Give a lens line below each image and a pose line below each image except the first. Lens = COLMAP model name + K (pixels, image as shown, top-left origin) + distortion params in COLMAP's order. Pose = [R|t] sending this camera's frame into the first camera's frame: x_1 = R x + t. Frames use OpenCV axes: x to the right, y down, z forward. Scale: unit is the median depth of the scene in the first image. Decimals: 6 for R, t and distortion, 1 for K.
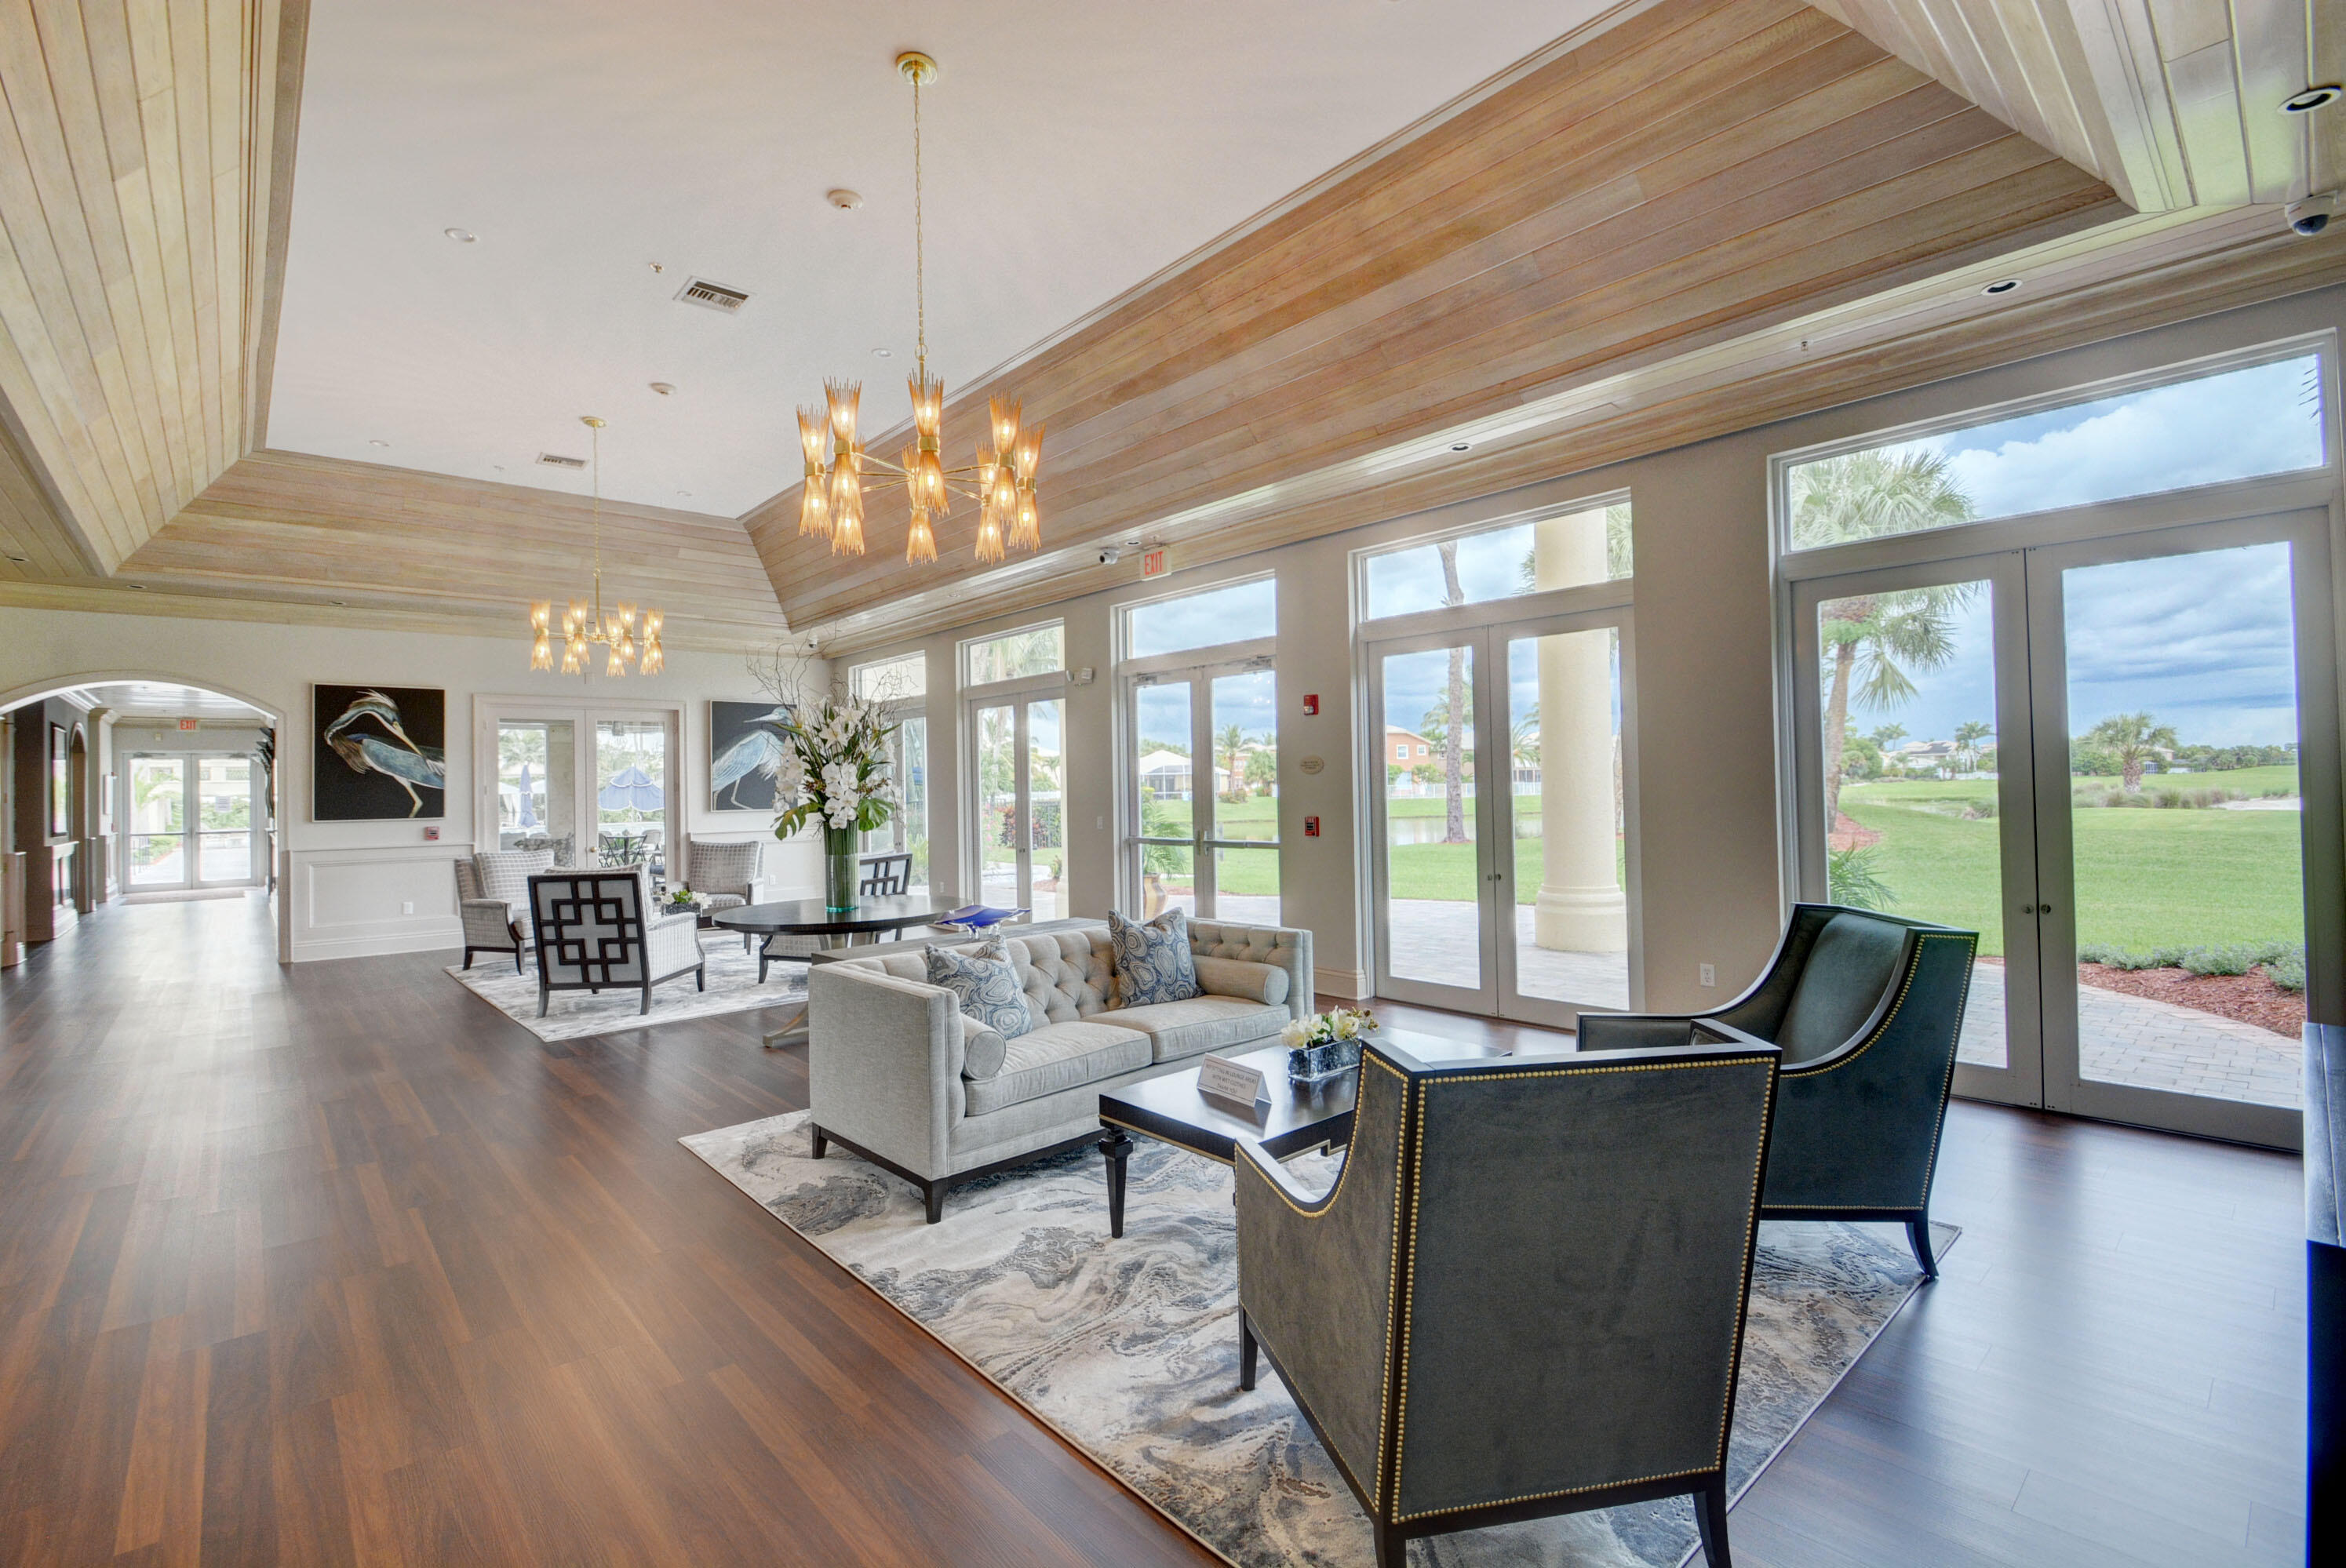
lens RADIAL K [[1042.0, 0, 1164.8], [0, 1042.0, 787.8], [0, 0, 1]] dist [-0.001758, -0.000167]
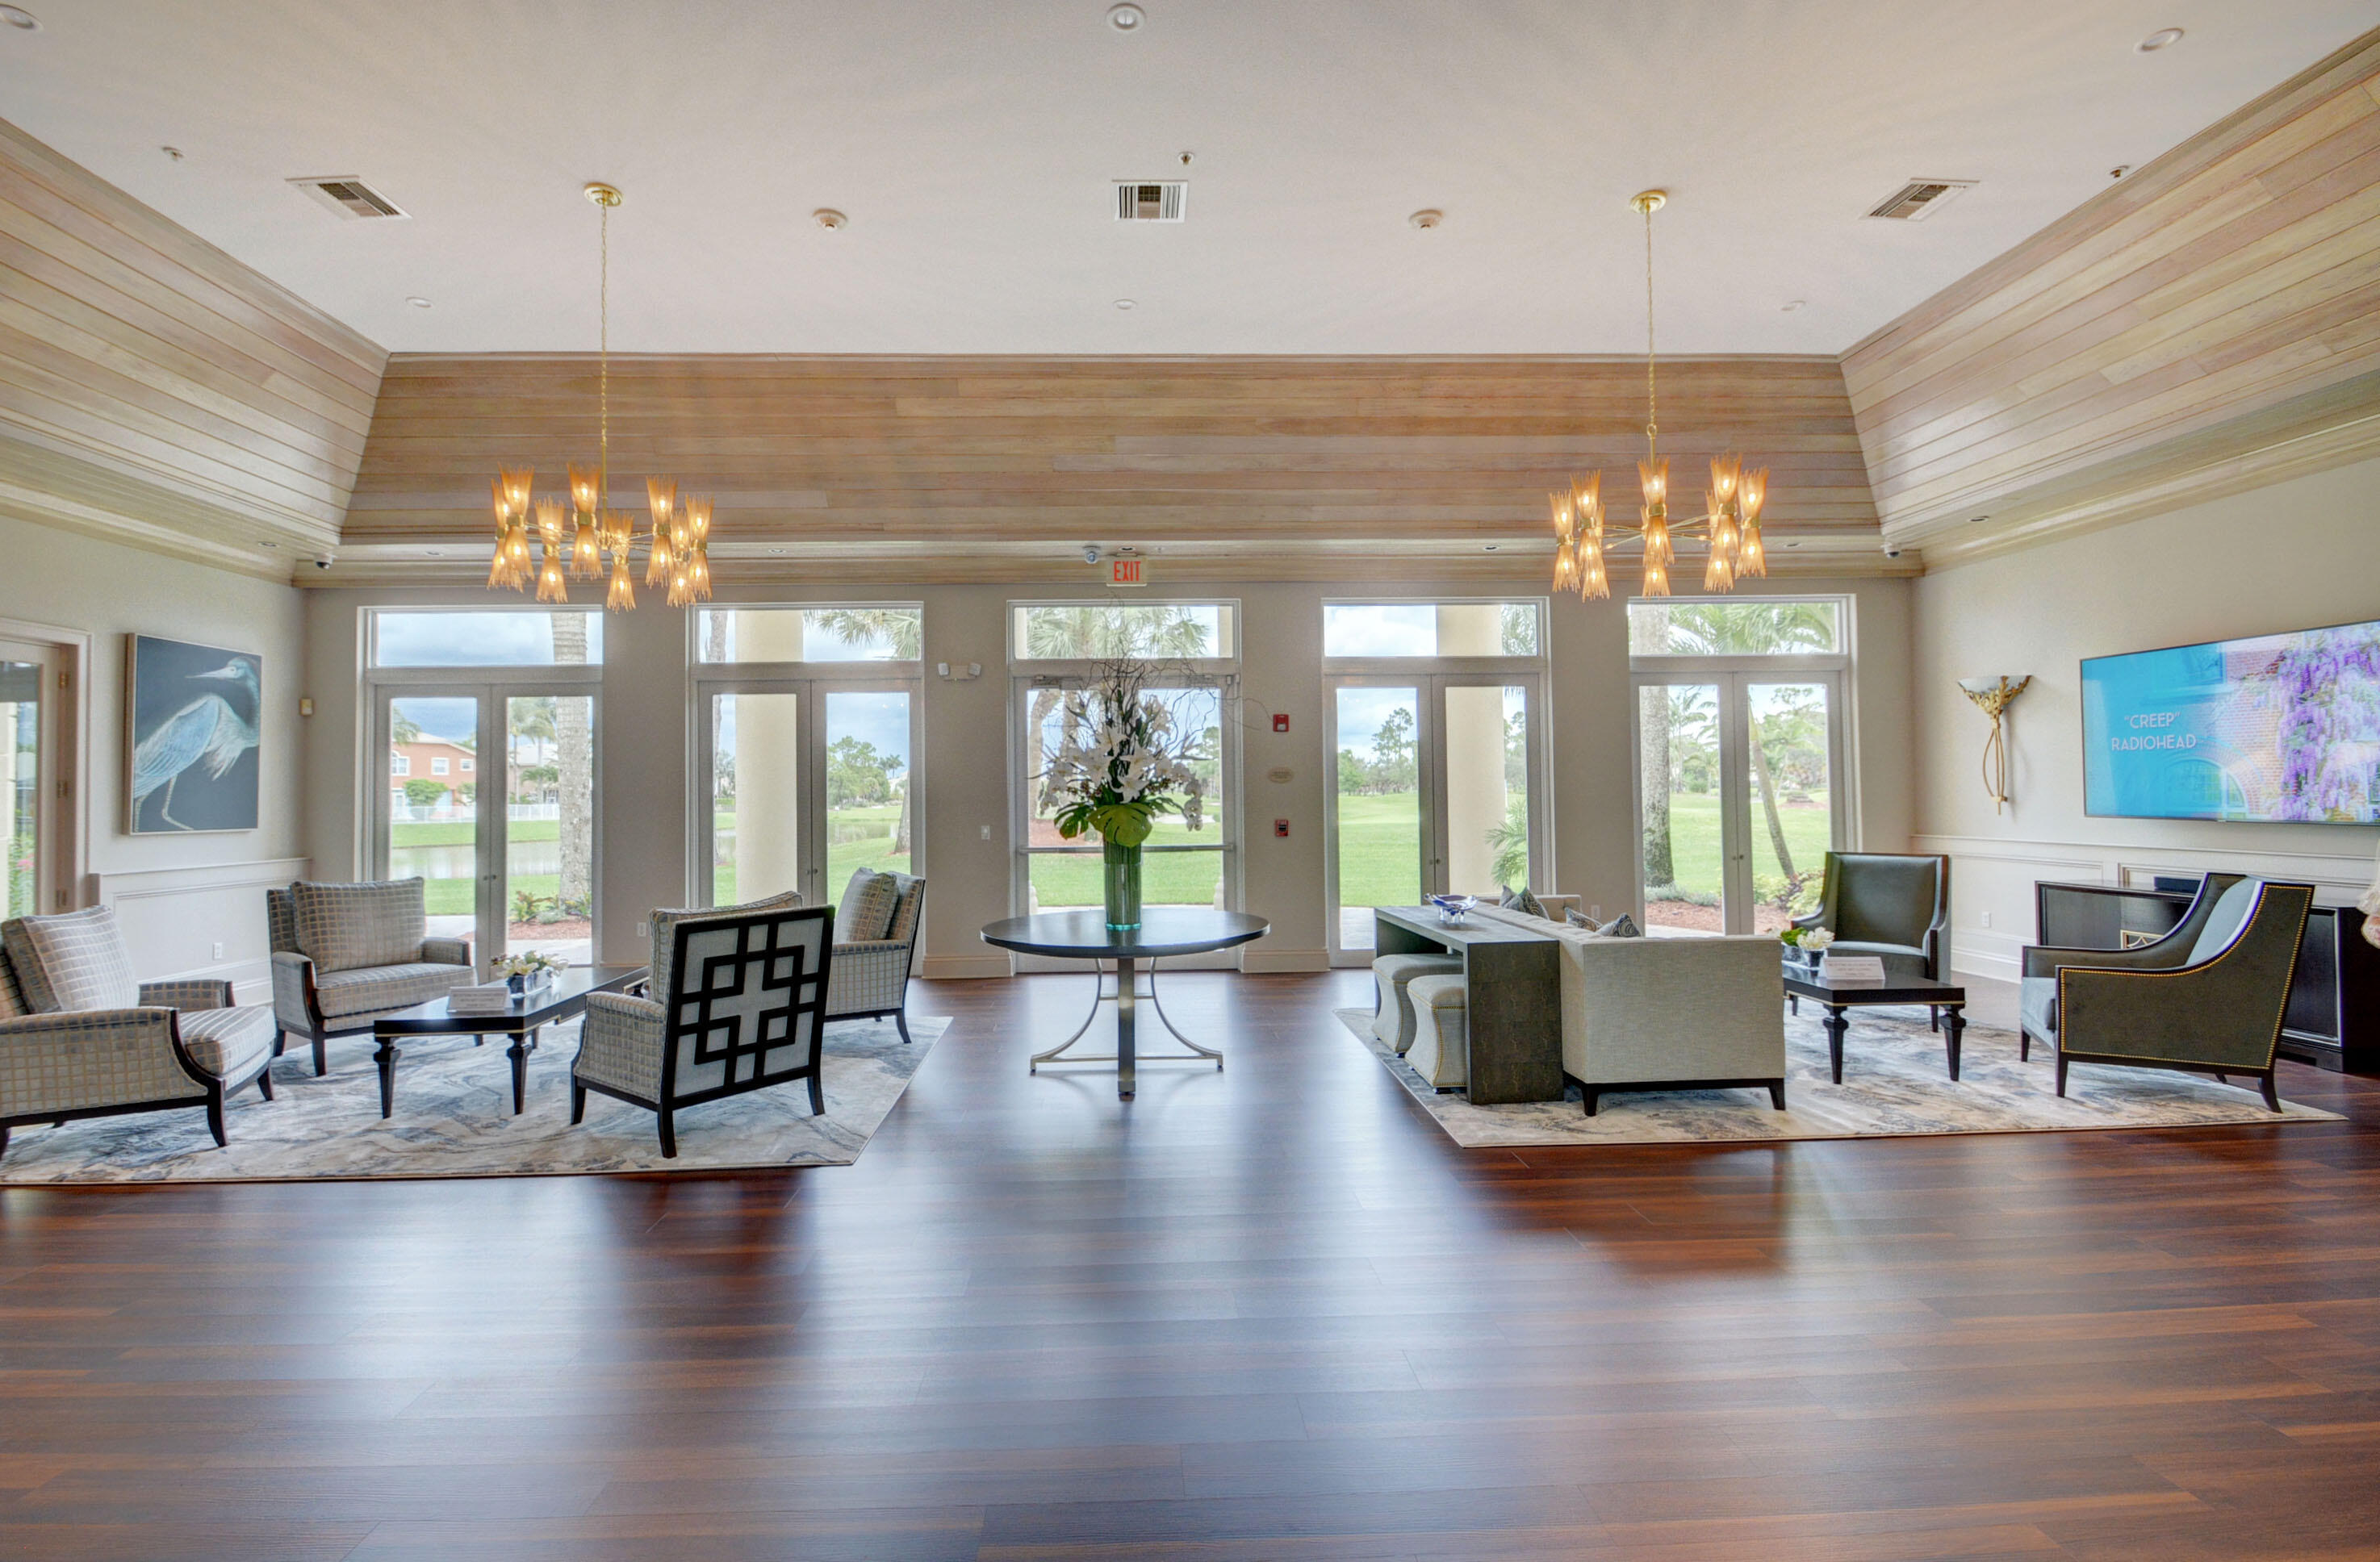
lens RADIAL K [[1076.8, 0, 1171.4], [0, 1076.8, 772.9], [0, 0, 1]] dist [-0.001426, 0.000215]
pose [[0.634306, 0.026553, 0.772626, -0.907852], [0.000712, 0.999389, -0.034931, 0.017929], [-0.773082, 0.022707, 0.633899, 0.364901]]
